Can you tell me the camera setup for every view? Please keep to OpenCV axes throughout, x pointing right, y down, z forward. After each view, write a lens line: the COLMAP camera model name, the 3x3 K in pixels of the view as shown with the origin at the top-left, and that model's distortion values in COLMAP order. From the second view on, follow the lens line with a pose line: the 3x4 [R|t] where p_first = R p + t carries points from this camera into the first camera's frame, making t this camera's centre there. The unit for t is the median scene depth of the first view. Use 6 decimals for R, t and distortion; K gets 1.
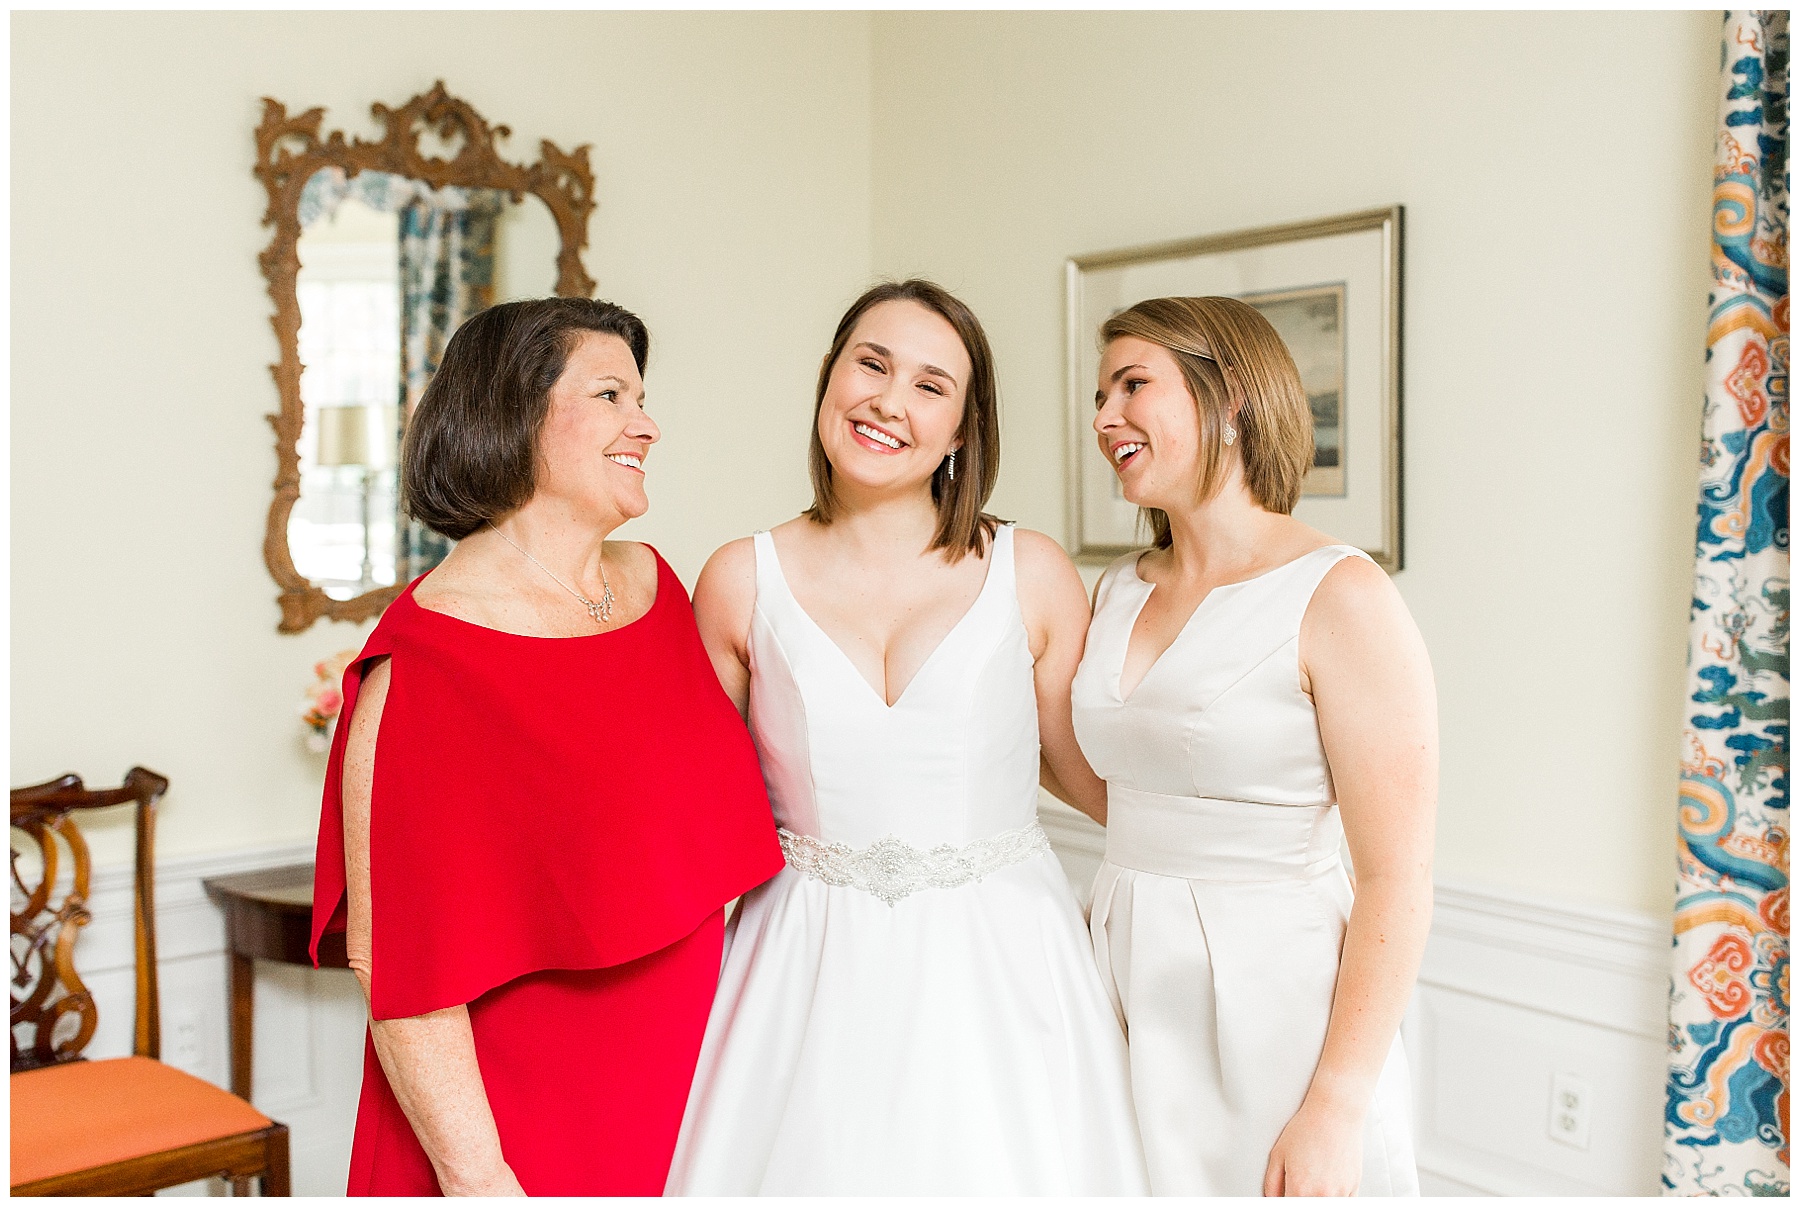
lens RADIAL K [[1855.1, 0, 911.6], [0, 1855.1, 581.4], [0, 0, 1]] dist [0.013296, 0.000000]
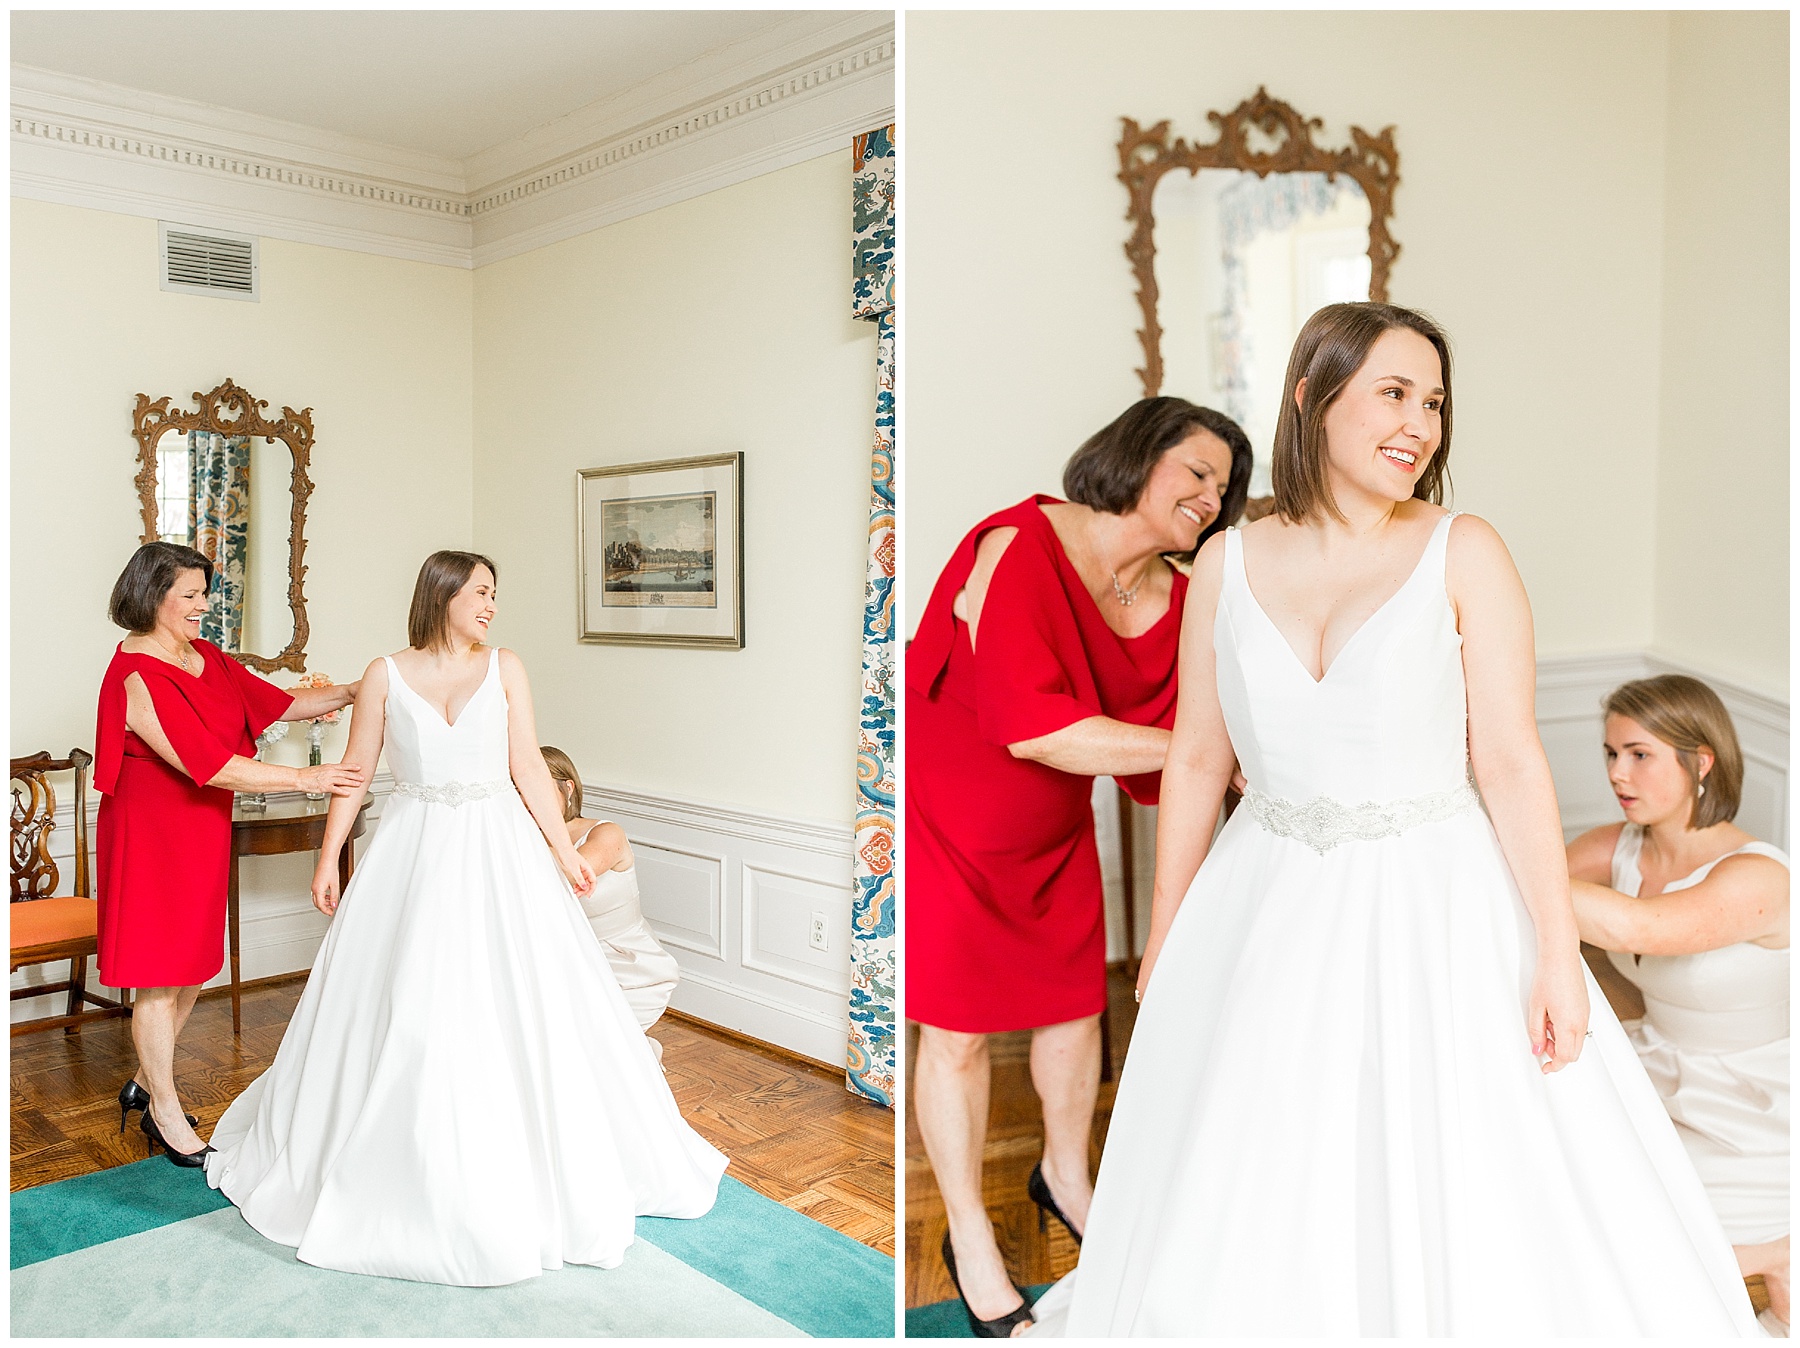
lens RADIAL K [[1554.8, 0, 477.1], [0, 1554.8, 665.6], [0, 0, 1]] dist [0.012171, -0.019554]
pose [[0.998033, 0.002760, -0.062626, 0.097152], [-0.002196, 0.999956, 0.009070, -0.001452], [0.062649, -0.008915, 0.997996, -0.580770]]
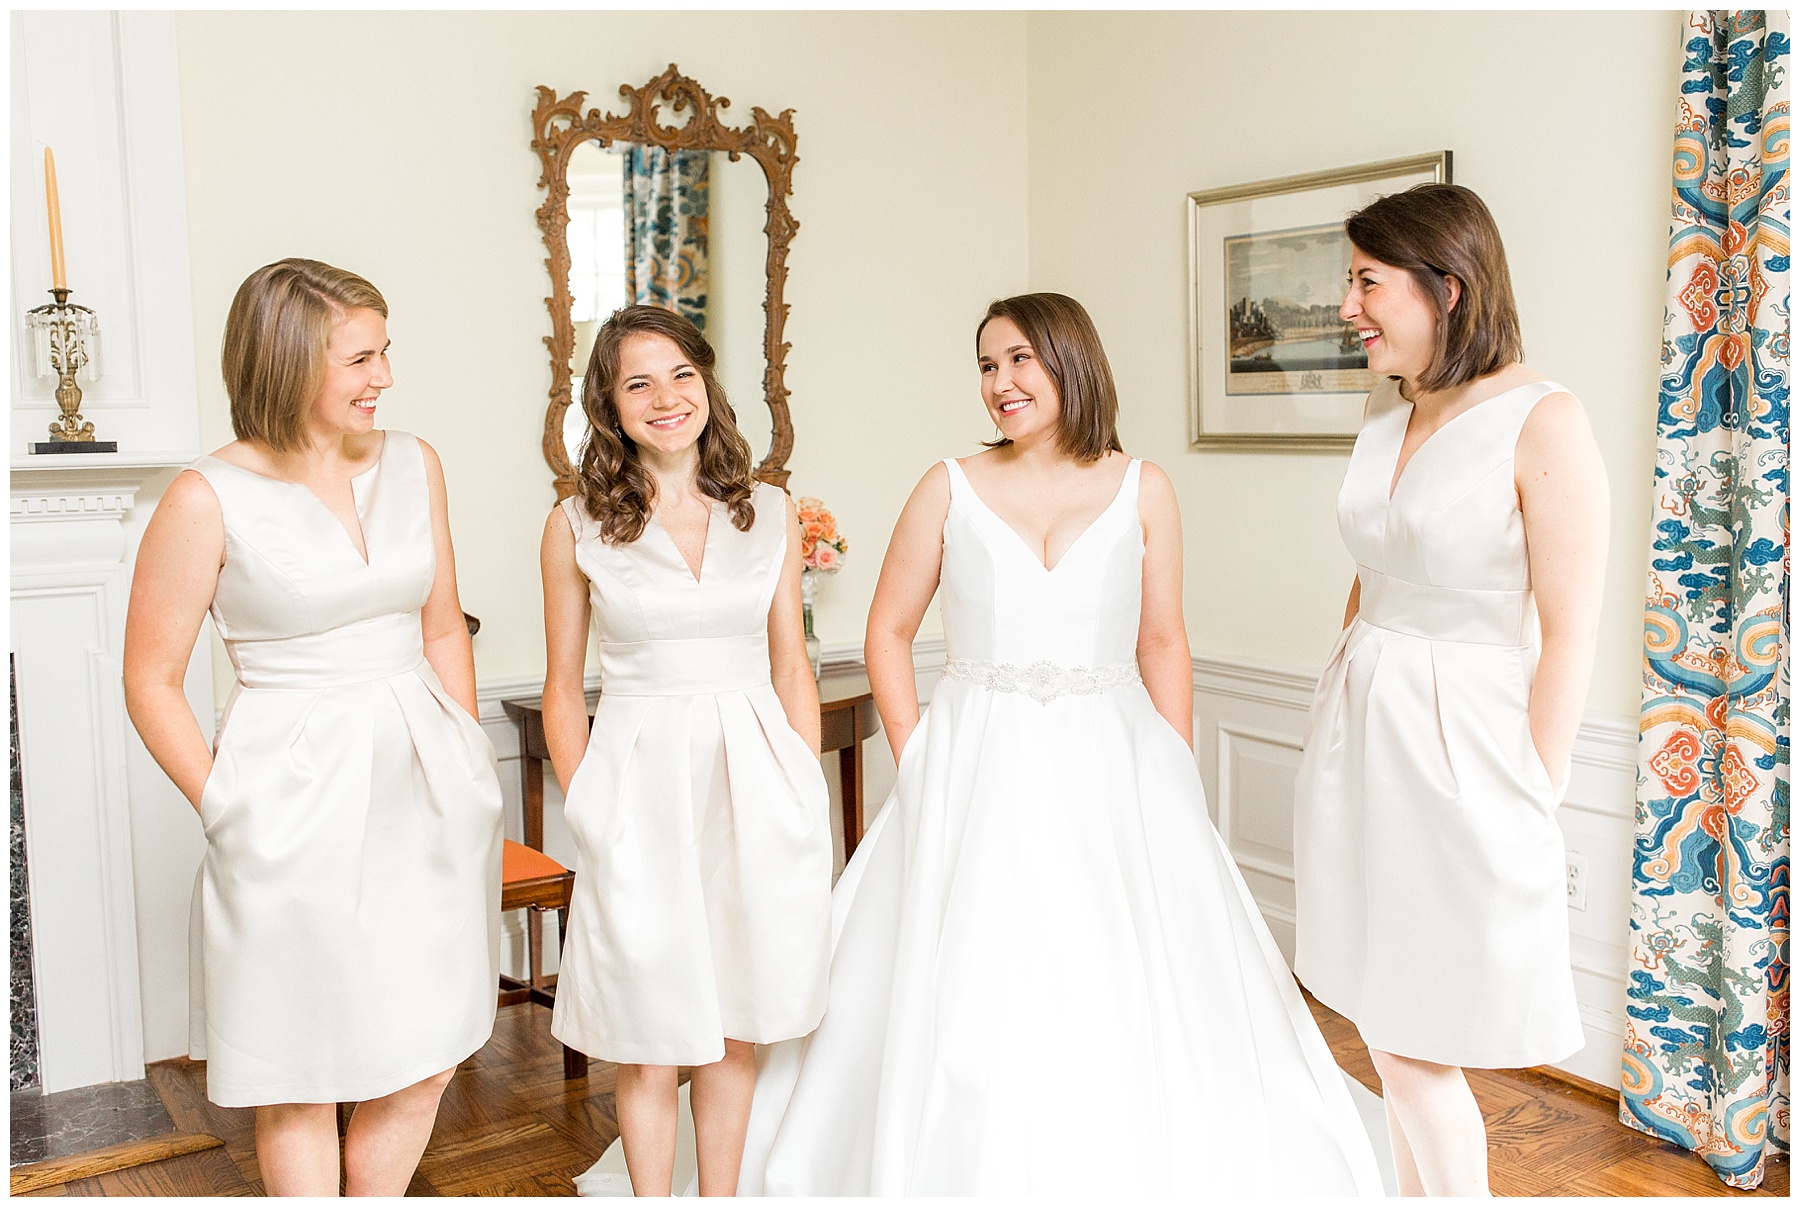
lens RADIAL K [[1935.6, 0, 910.5], [0, 1935.6, 585.4], [0, 0, 1]] dist [0.004806, 0.000000]
pose [[0.993939, -0.001949, -0.109918, 0.050782], [0.007375, 0.998773, 0.048976, 0.017885], [0.109687, -0.049489, 0.992733, -0.318593]]
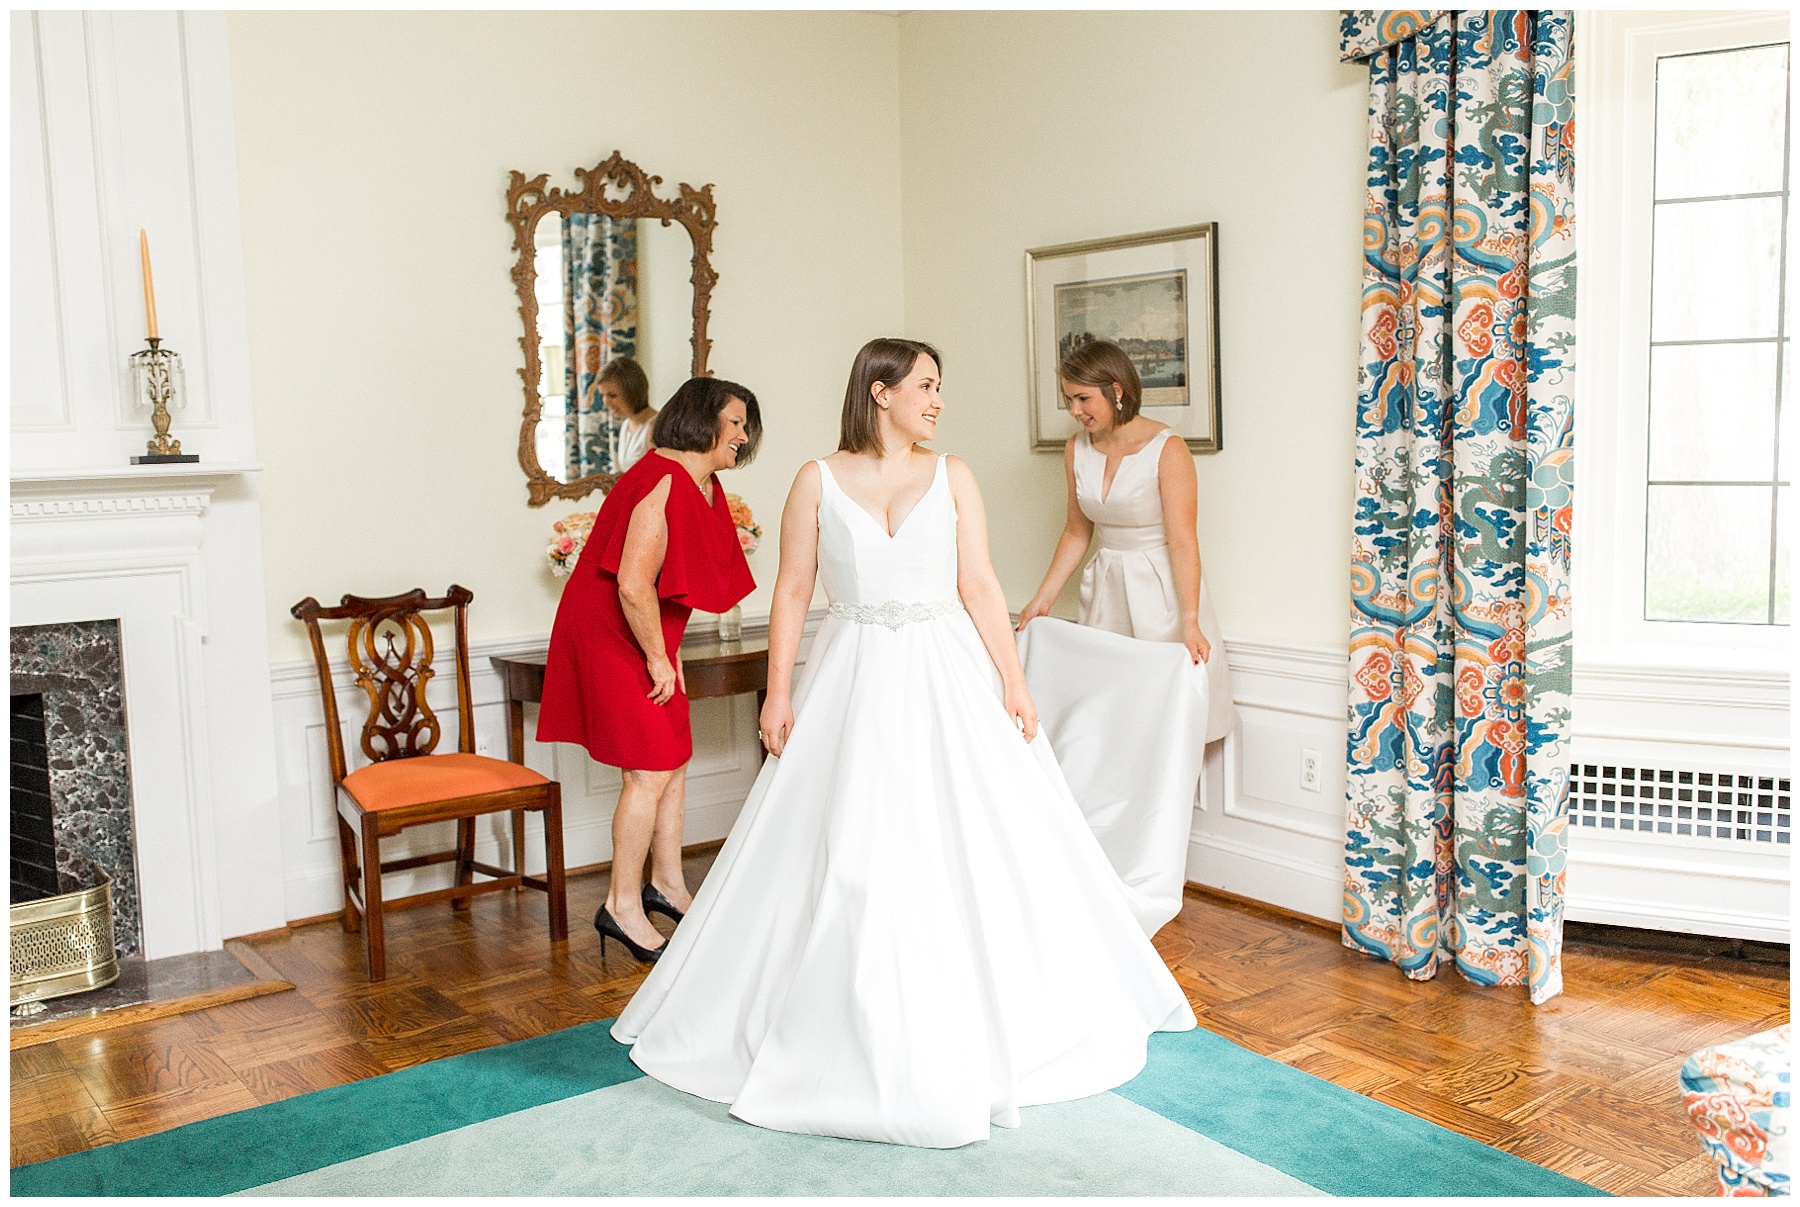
lens RADIAL K [[1935.6, 0, 913.0], [0, 1935.6, 615.4], [0, 0, 1]] dist [0.004806, 0.000000]
pose [[0.997994, -0.016853, -0.061021, 0.098756], [0.020476, 0.998034, 0.059242, 0.033043], [0.059903, -0.060373, 0.996377, -0.710934]]
